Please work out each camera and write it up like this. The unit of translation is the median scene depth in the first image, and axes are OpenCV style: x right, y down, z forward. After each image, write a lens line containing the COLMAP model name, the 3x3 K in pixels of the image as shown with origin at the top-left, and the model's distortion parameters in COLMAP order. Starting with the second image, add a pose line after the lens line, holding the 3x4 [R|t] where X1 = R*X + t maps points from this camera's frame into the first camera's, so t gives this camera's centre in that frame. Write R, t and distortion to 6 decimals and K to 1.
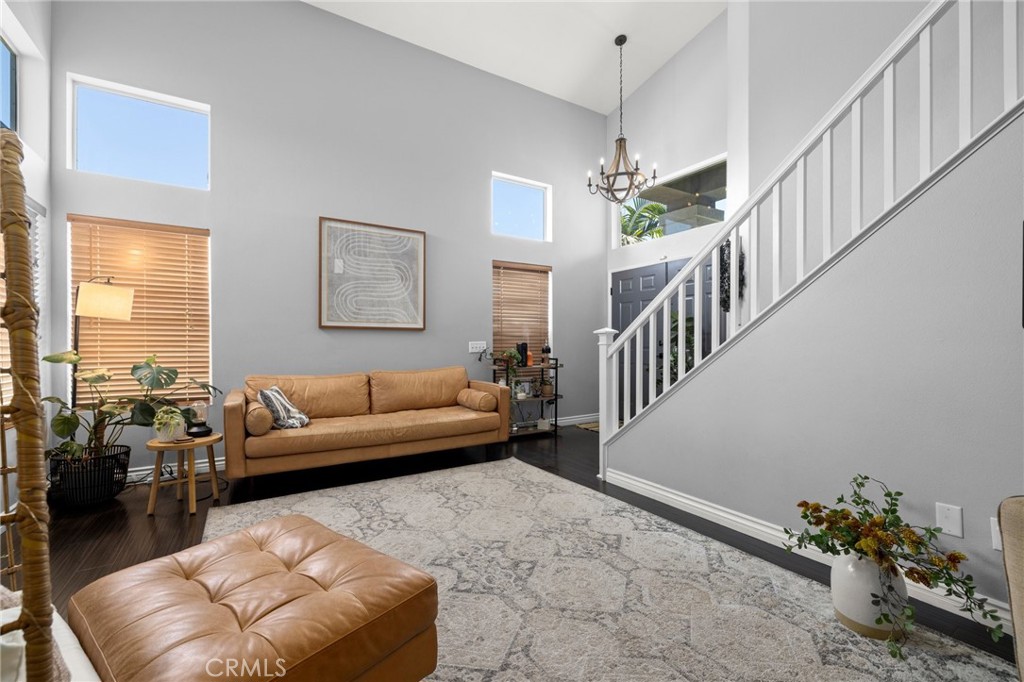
lens RADIAL K [[439.7, 0, 522.5], [0, 439.7, 344.9], [0, 0, 1]] dist [-0.000186, 0.000611]
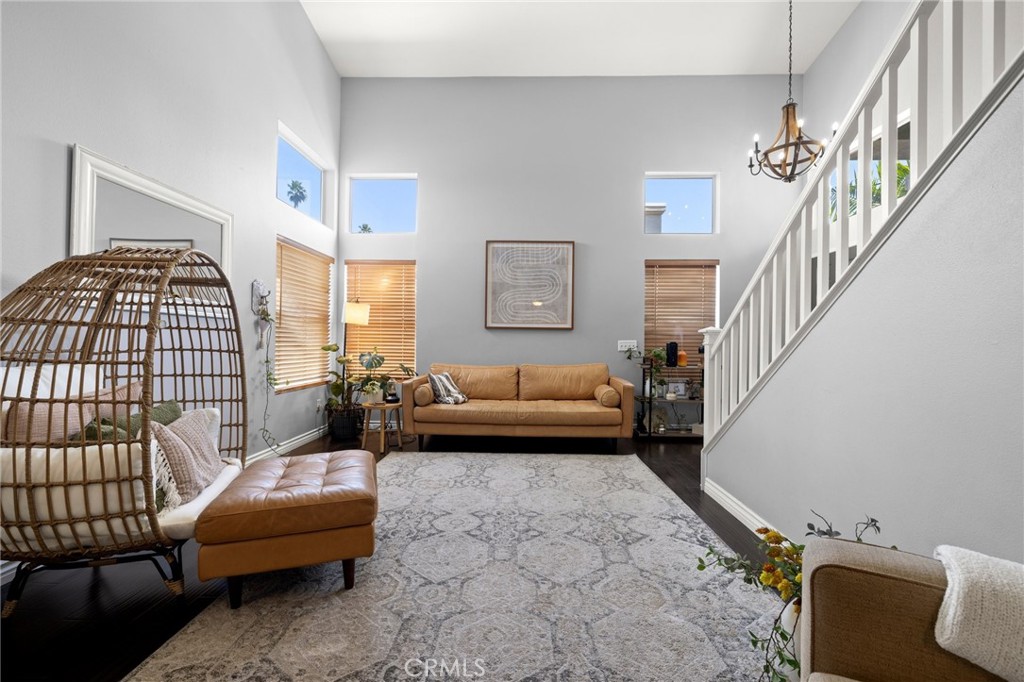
lens RADIAL K [[439.7, 0, 518.6], [0, 439.7, 338.0], [0, 0, 1]] dist [-0.000186, 0.000611]
pose [[0.831160, 0.004899, -0.556012, 0.370759], [-0.011668, 0.999895, -0.008632, -0.001717], [0.555912, 0.013662, 0.831129, 0.003751]]
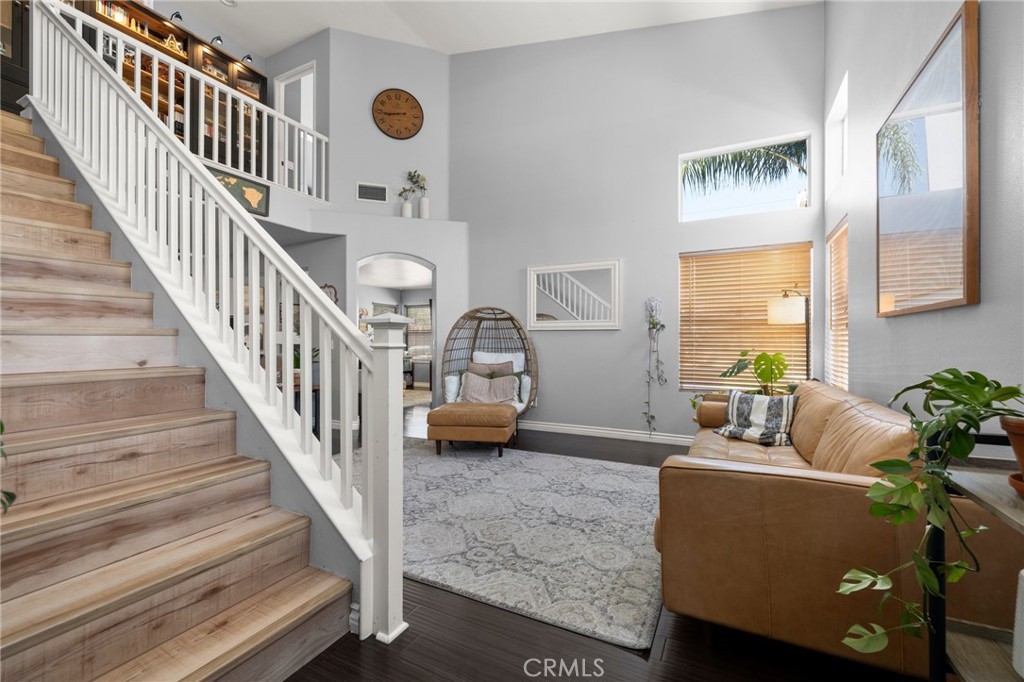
lens RADIAL K [[439.7, 0, 508.6], [0, 439.7, 340.3], [0, 0, 1]] dist [-0.000186, 0.000611]
pose [[-0.878040, -0.001990, -0.478584, 0.306480], [-0.001517, 0.999998, -0.001374, -0.008434], [0.478585, -0.000480, -0.878041, 1.491436]]
